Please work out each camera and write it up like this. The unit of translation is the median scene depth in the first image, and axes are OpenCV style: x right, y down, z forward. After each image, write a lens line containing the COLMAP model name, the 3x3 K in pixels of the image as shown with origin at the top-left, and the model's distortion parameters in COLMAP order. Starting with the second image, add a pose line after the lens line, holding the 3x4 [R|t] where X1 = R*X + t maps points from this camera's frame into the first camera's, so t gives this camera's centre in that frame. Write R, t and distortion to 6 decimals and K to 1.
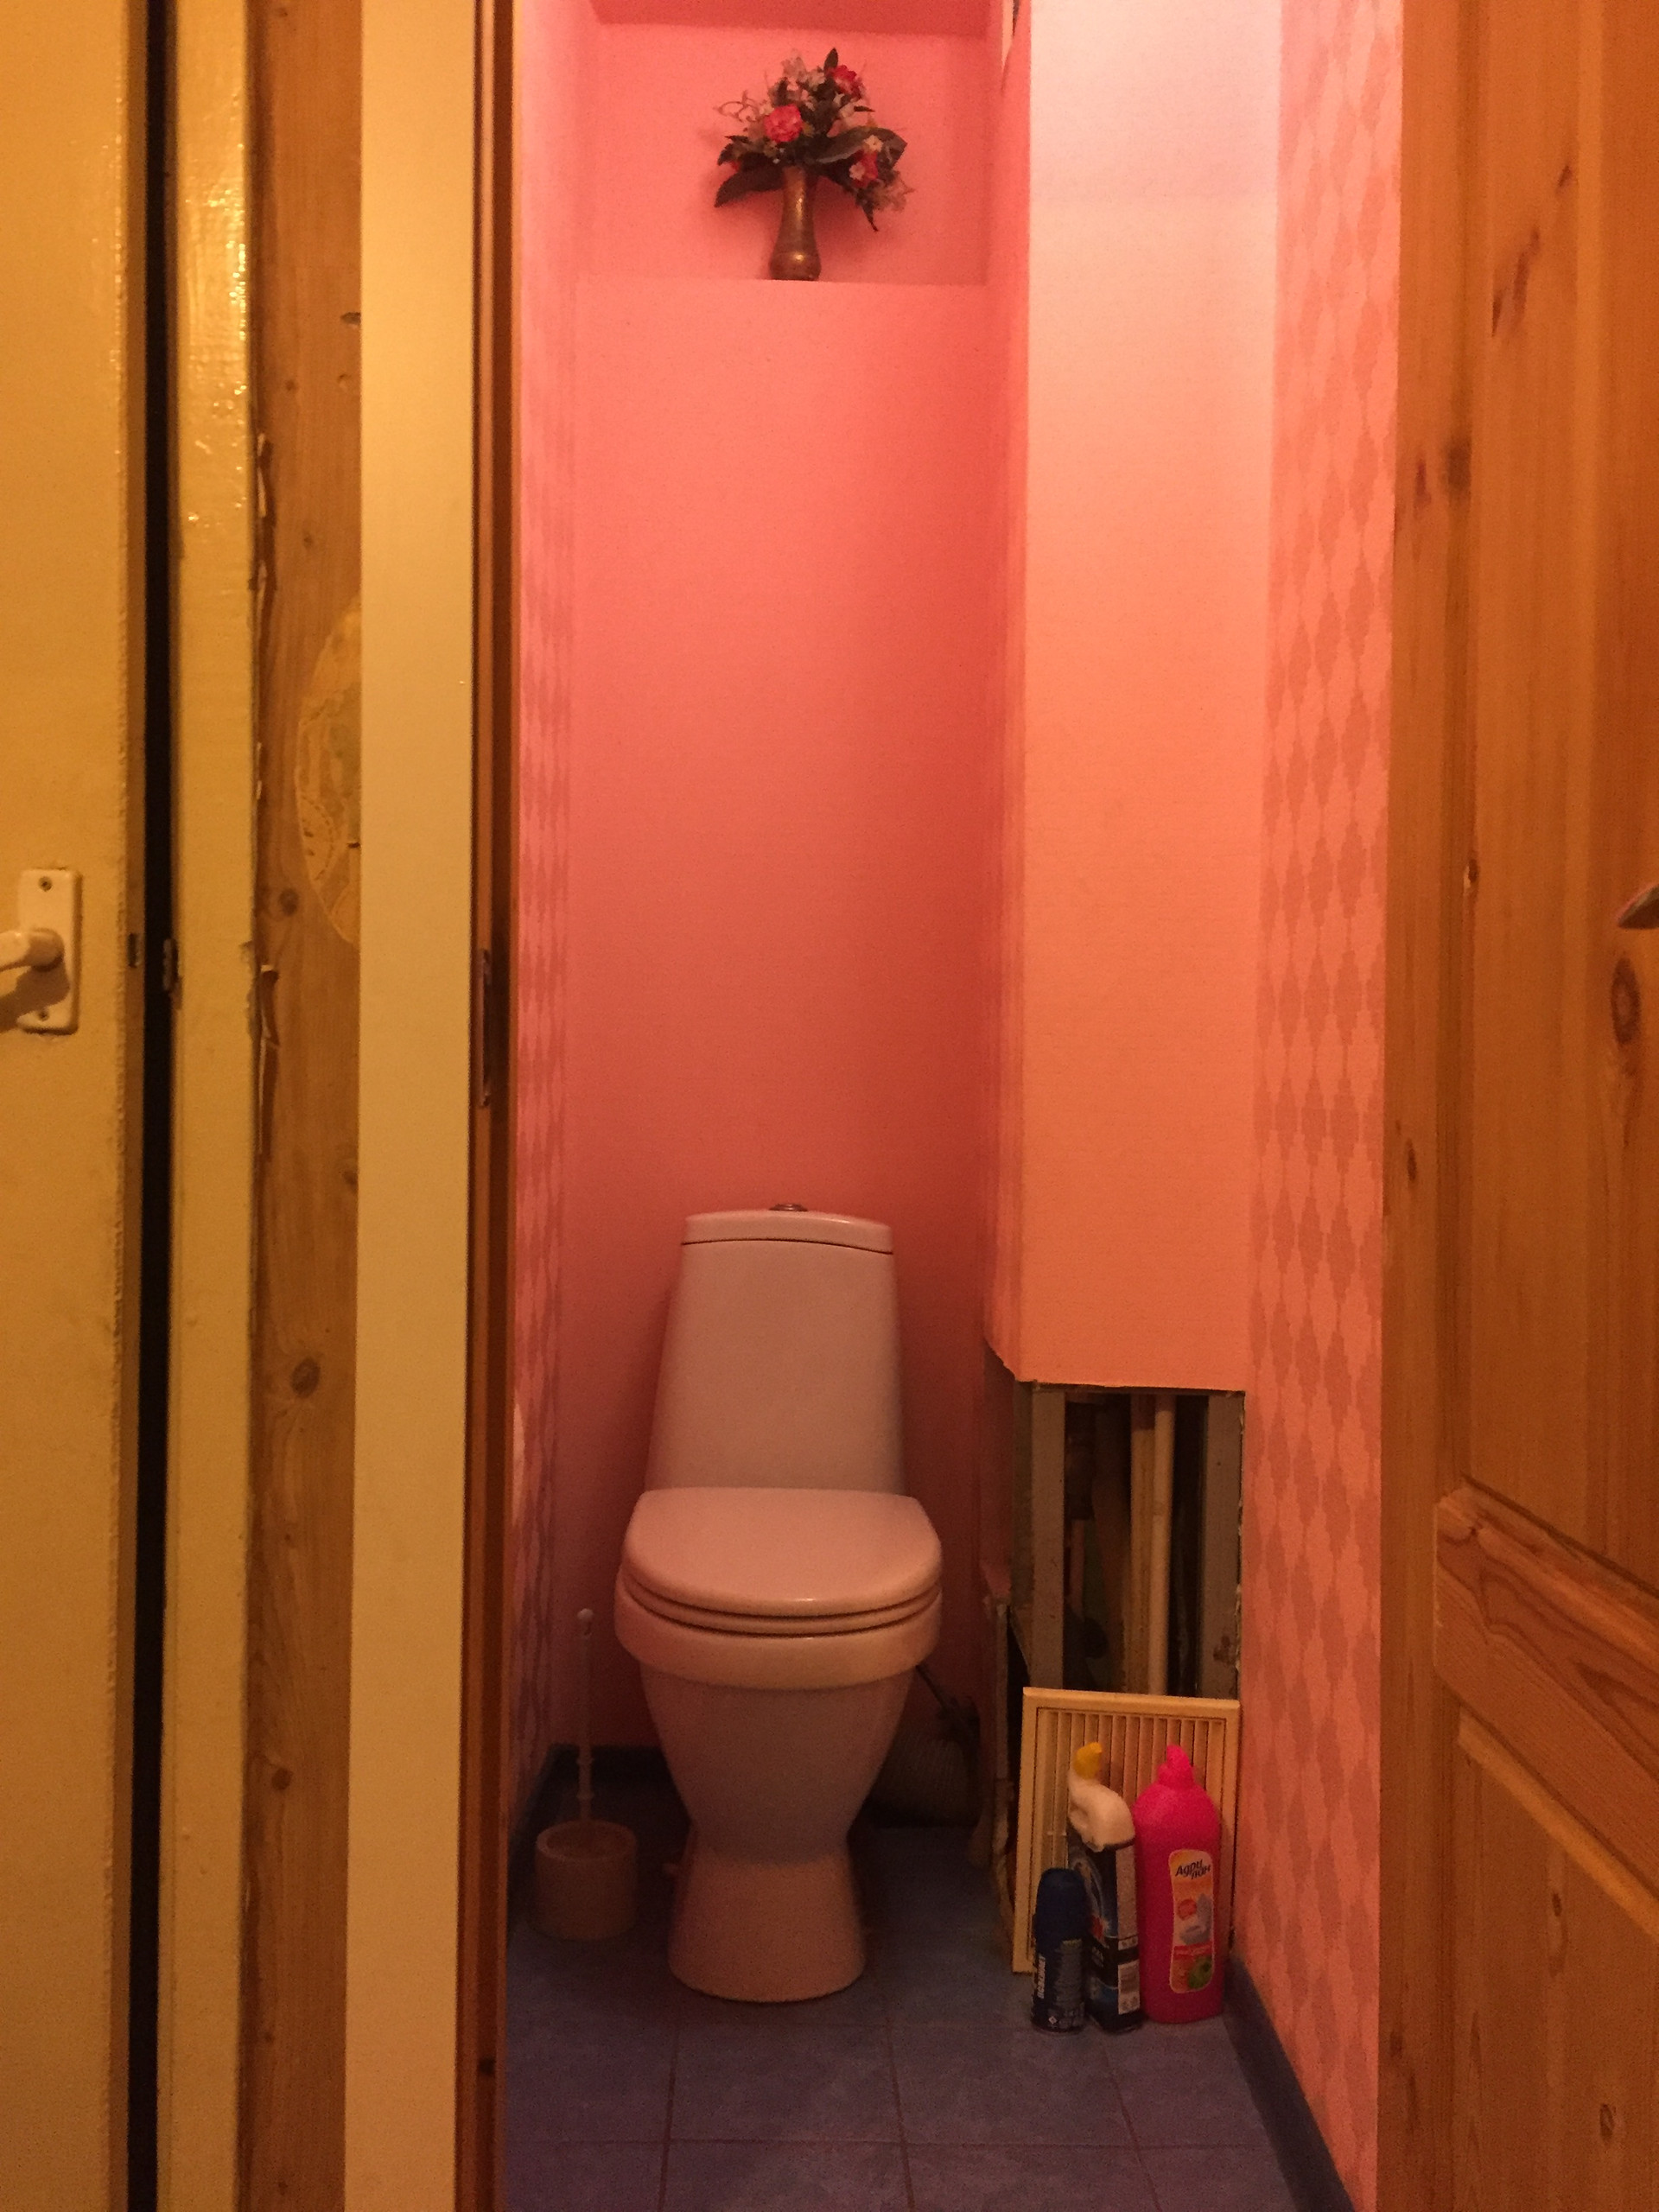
lens RADIAL K [[1881.9, 0, 832.9], [0, 1881.9, 1107.1], [0, 0, 1]] dist [0.057667, -0.056783]
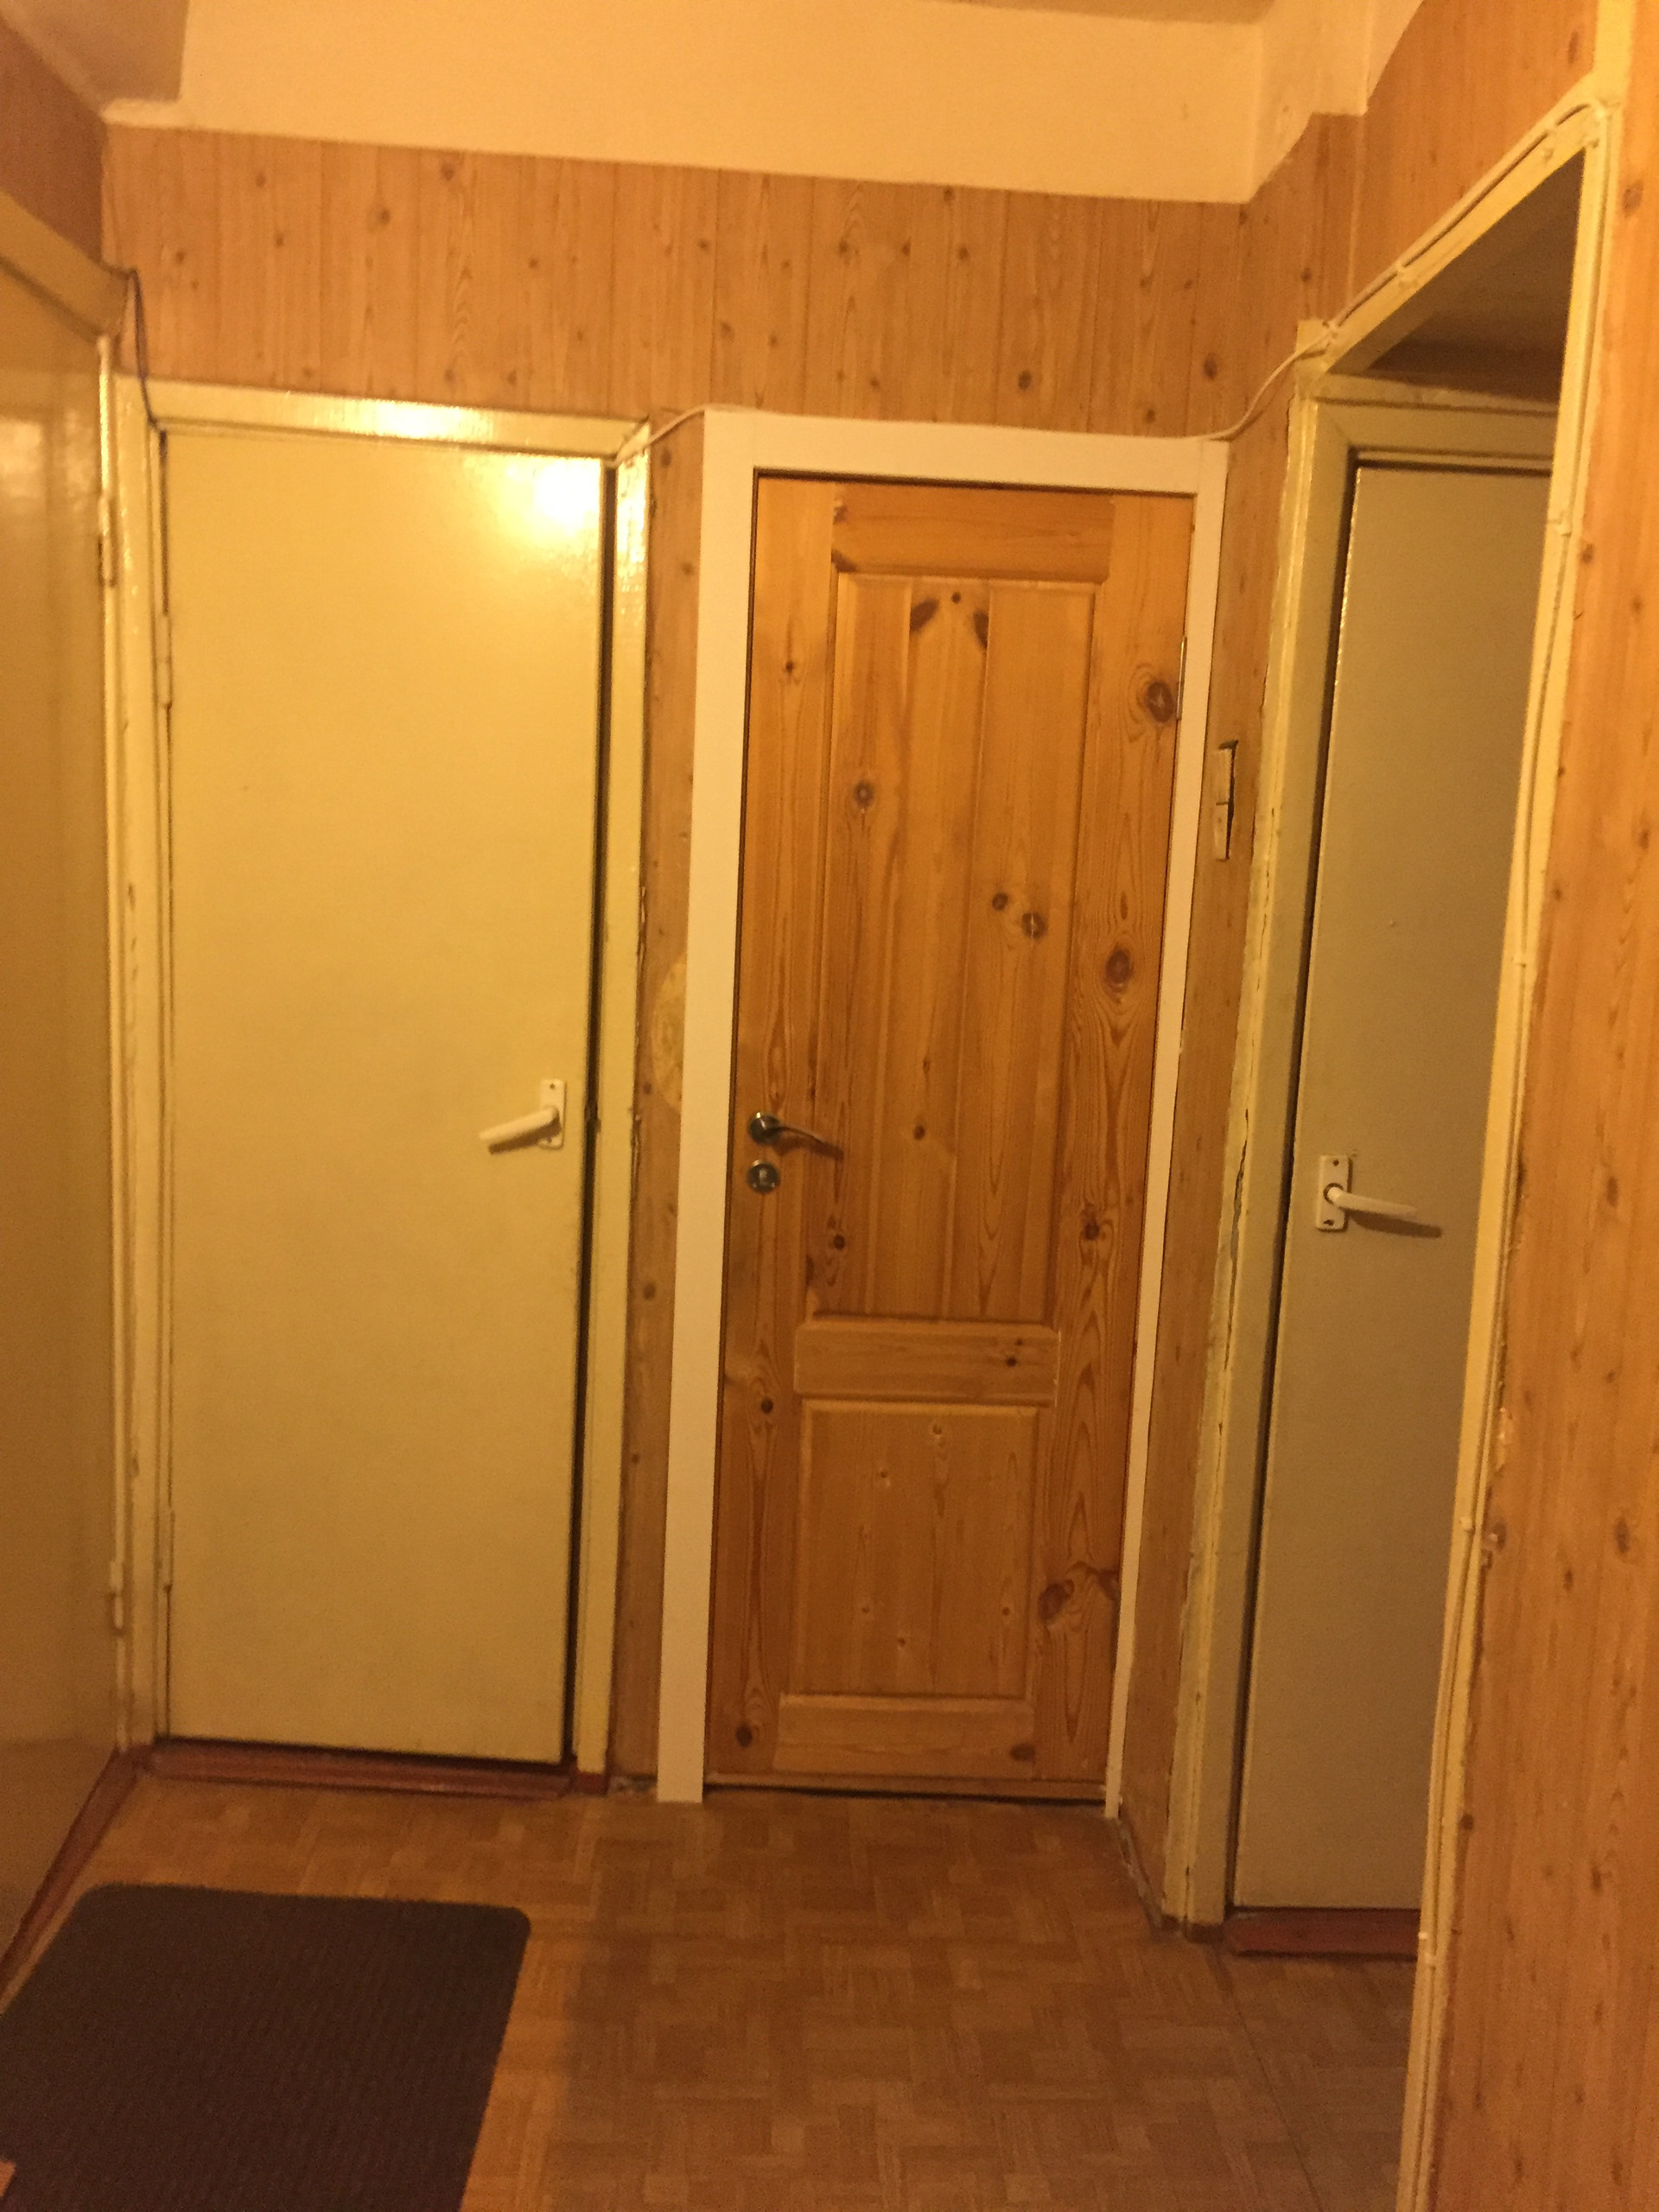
lens RADIAL K [[1881.9, 0, 827.9], [0, 1881.9, 1095.5], [0, 0, 1]] dist [0.057667, -0.056783]
pose [[0.991313, 0.051543, -0.121000, 0.207200], [-0.037977, 0.992998, 0.111863, -0.365613], [0.125918, -0.106296, 0.986329, -1.234780]]
